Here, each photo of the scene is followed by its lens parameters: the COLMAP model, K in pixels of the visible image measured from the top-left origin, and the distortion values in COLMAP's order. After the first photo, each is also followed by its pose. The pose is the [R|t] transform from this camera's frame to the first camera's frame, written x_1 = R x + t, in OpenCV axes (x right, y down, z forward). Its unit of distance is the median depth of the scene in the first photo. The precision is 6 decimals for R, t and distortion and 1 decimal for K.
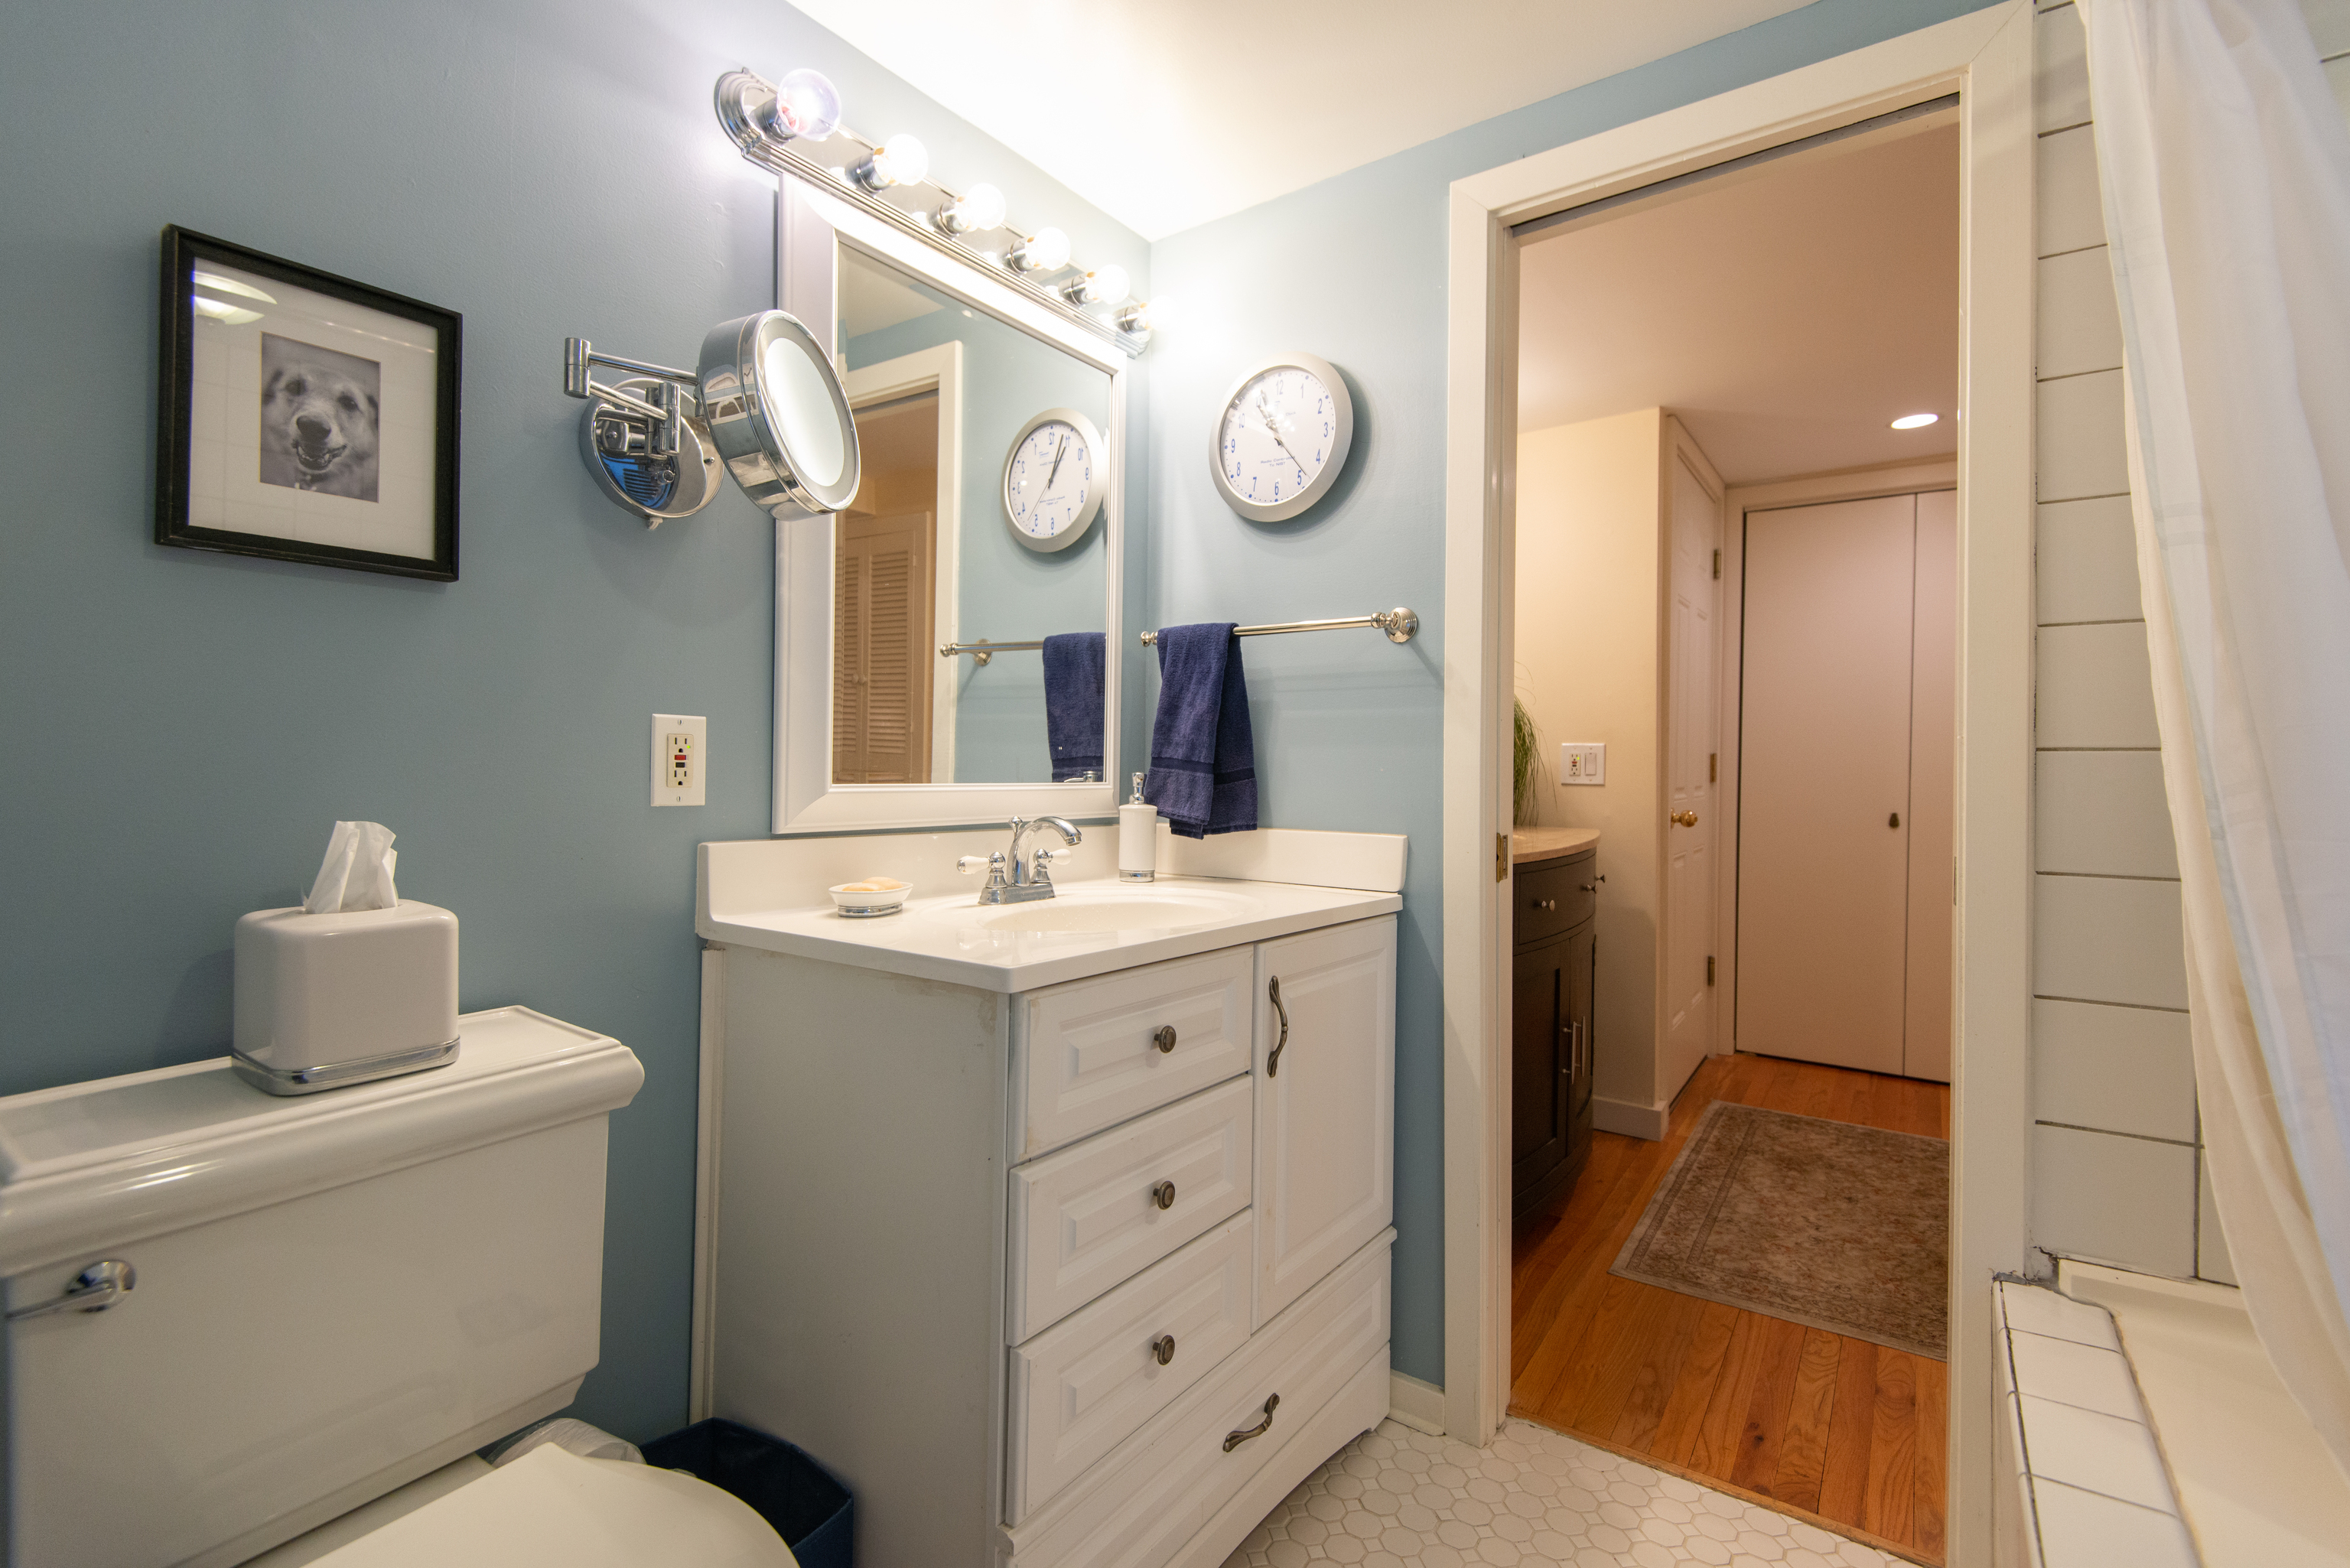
lens RADIAL K [[1072.2, 0, 1167.7], [0, 1072.2, 770.3], [0, 0, 1]] dist [-0.021271, -0.000591]
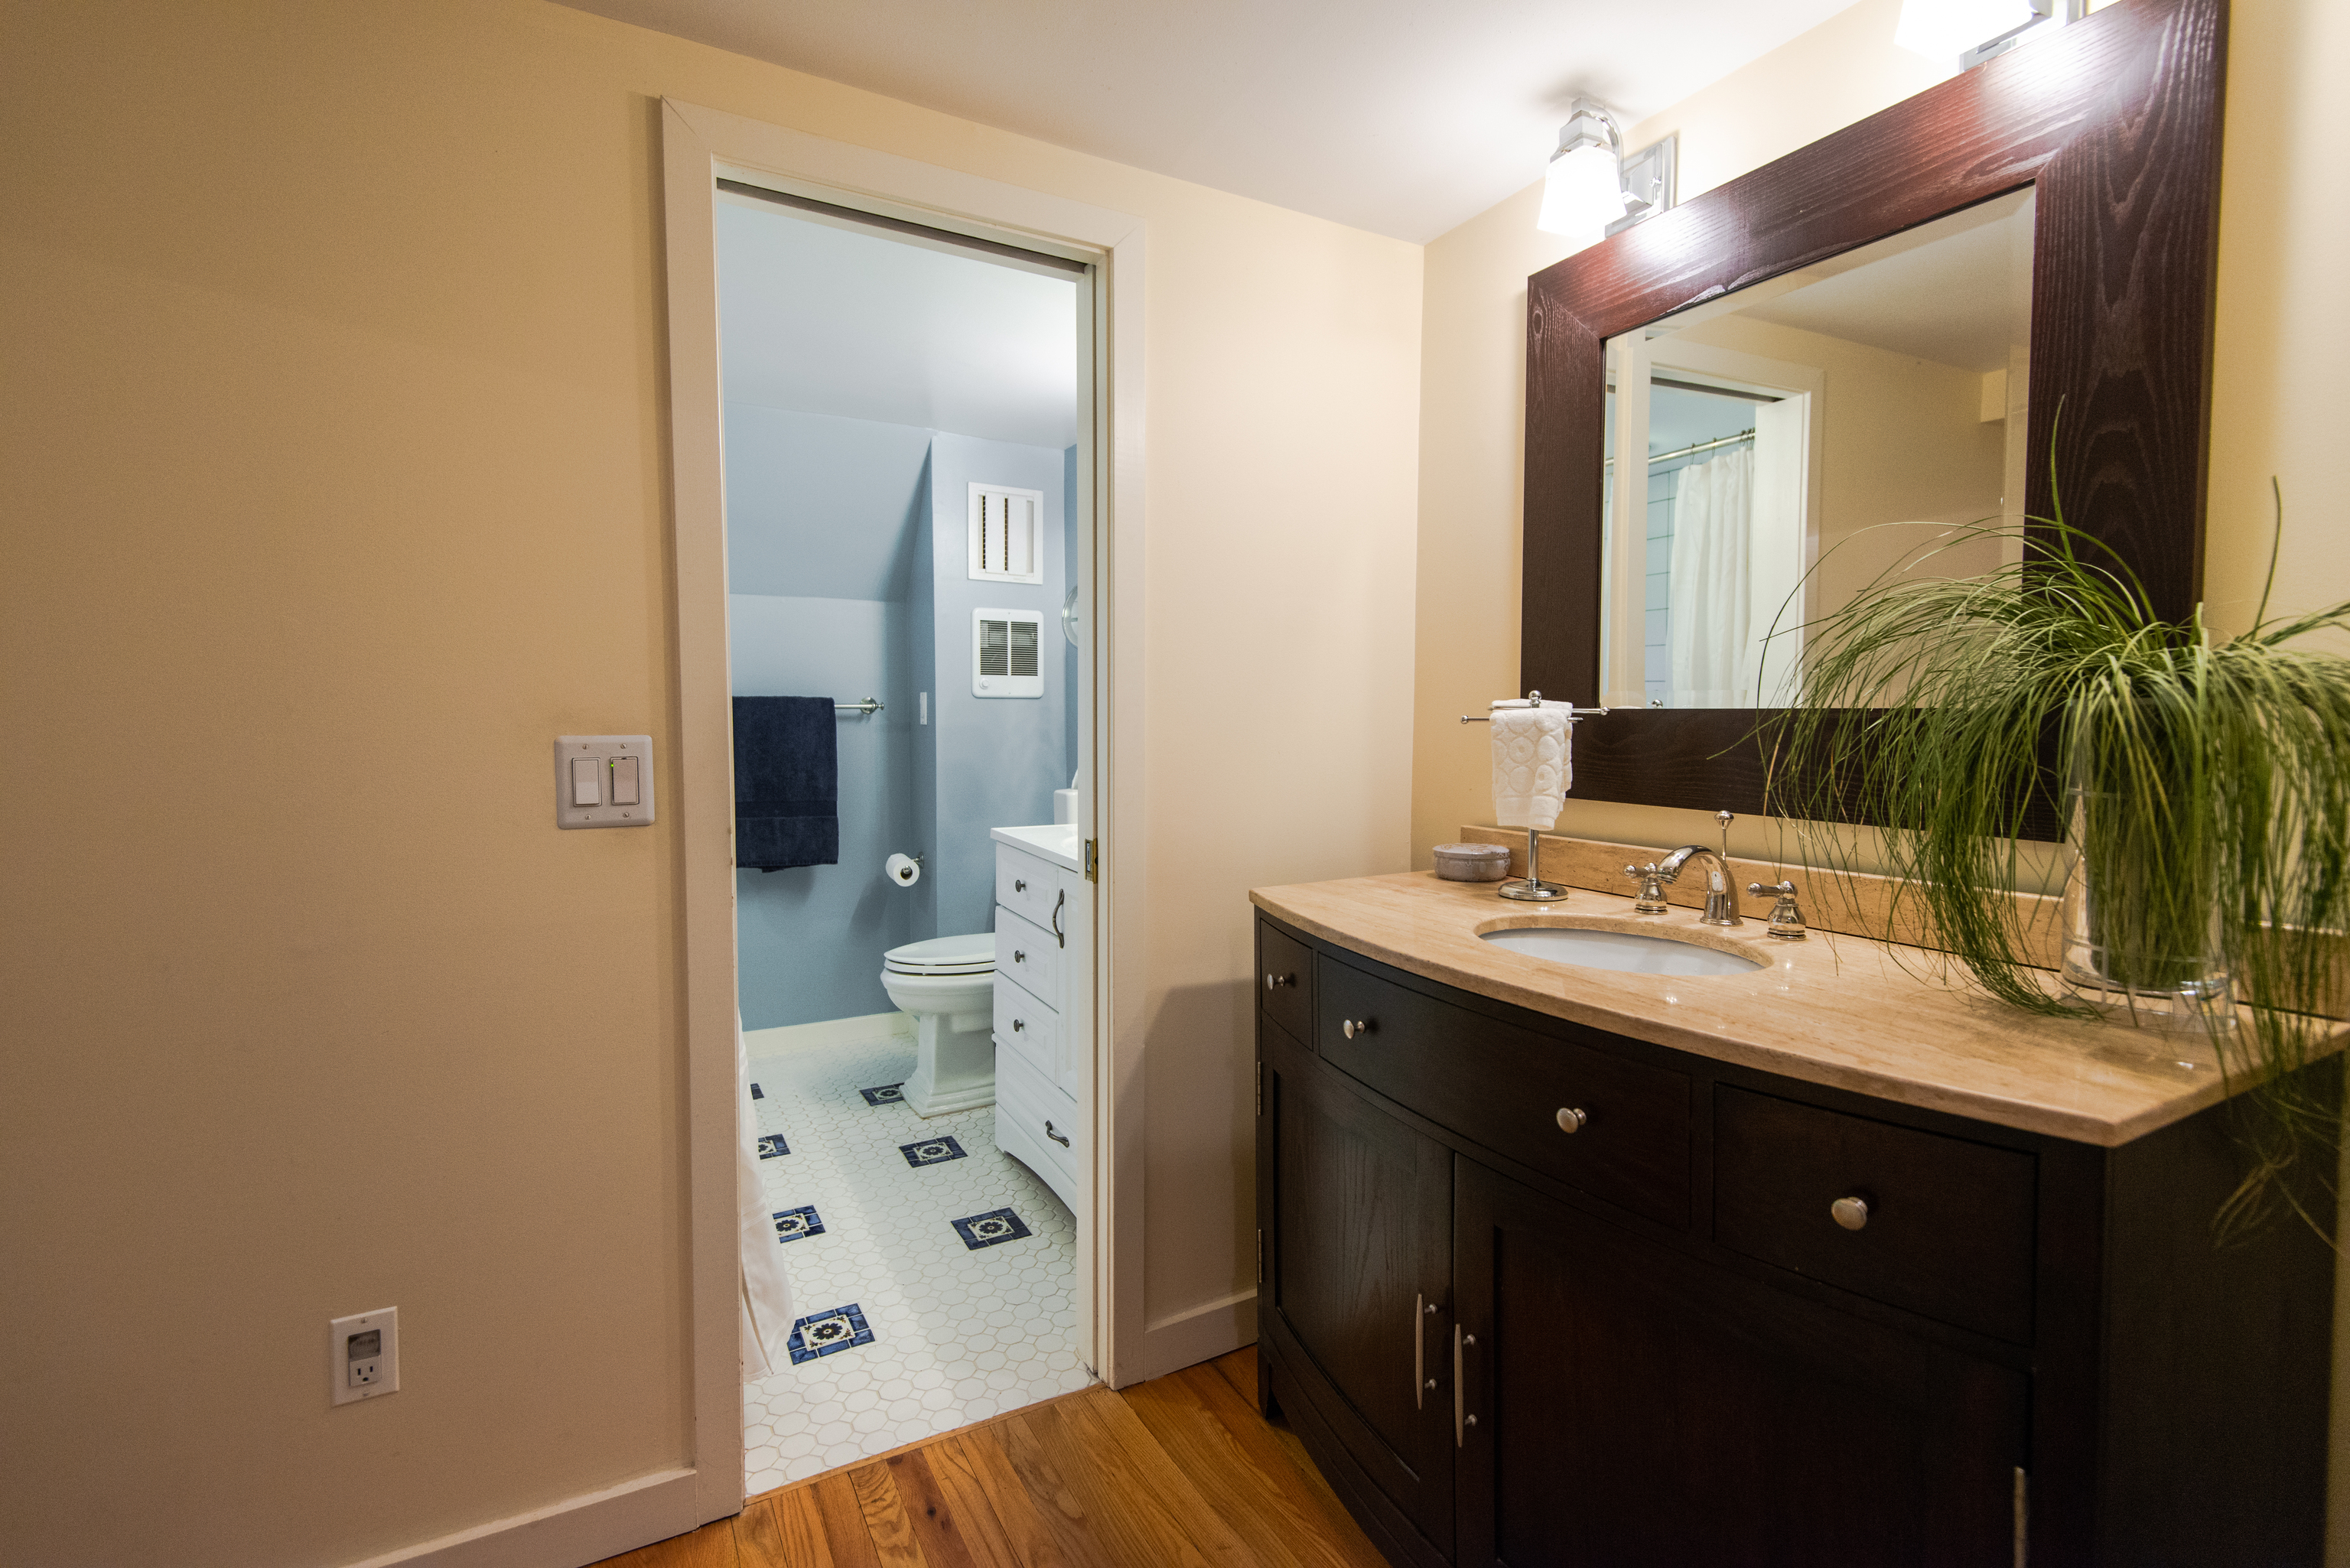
lens RADIAL K [[1072.2, 0, 1179.9], [0, 1072.2, 758.5], [0, 0, 1]] dist [-0.021271, -0.000591]
pose [[-0.438389, 0.034239, -0.898133, 1.297140], [-0.006560, 0.999126, 0.041291, -0.073324], [0.898761, 0.023993, -0.437781, 1.609816]]
